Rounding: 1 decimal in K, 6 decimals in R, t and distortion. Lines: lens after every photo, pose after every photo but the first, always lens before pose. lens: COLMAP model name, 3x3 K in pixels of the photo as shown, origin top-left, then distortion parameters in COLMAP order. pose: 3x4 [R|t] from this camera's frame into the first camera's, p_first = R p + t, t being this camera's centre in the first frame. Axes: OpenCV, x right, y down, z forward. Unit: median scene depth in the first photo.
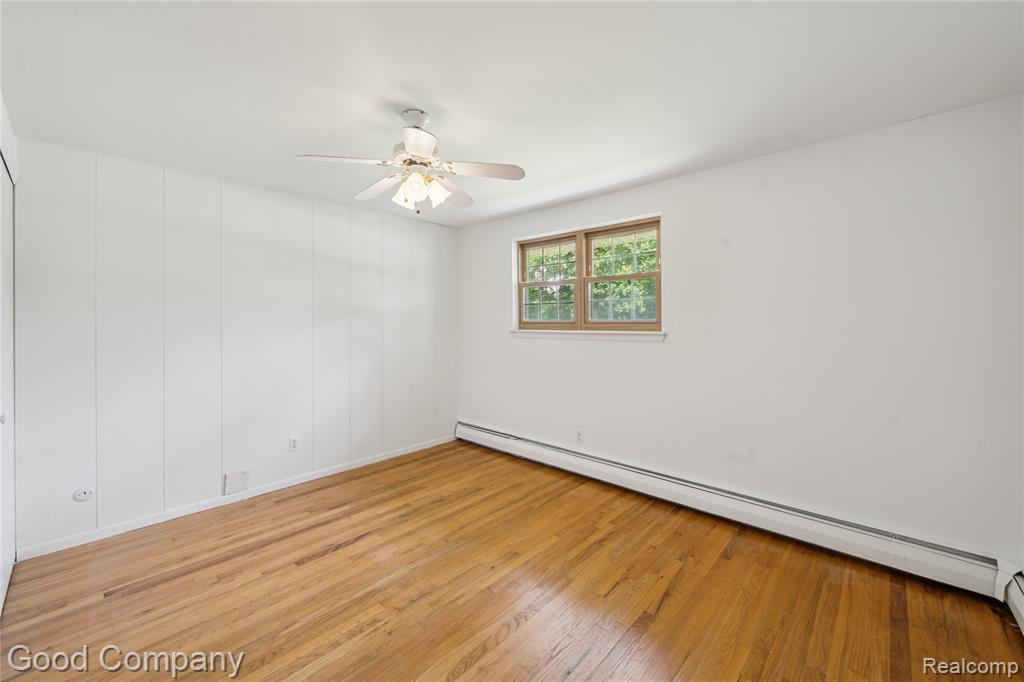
lens RADIAL K [[425.7, 0, 514.3], [0, 425.7, 320.3], [0, 0, 1]] dist [0.027283, -0.000020]
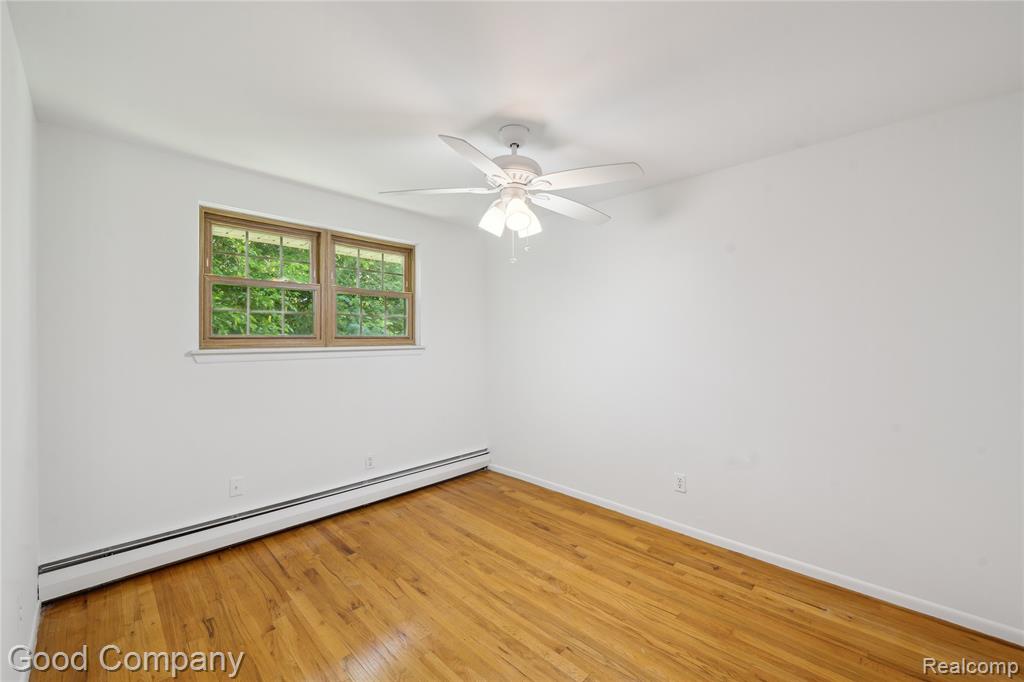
lens RADIAL K [[418.0, 0, 512.0], [0, 418.0, 341.0], [0, 0, 1]] dist [0.001012, 0.000181]
pose [[-0.014825, -0.010394, 0.999836, -2.167629], [-0.004920, 0.999935, 0.010322, 0.002214], [-0.999878, -0.004766, -0.014875, 2.038991]]
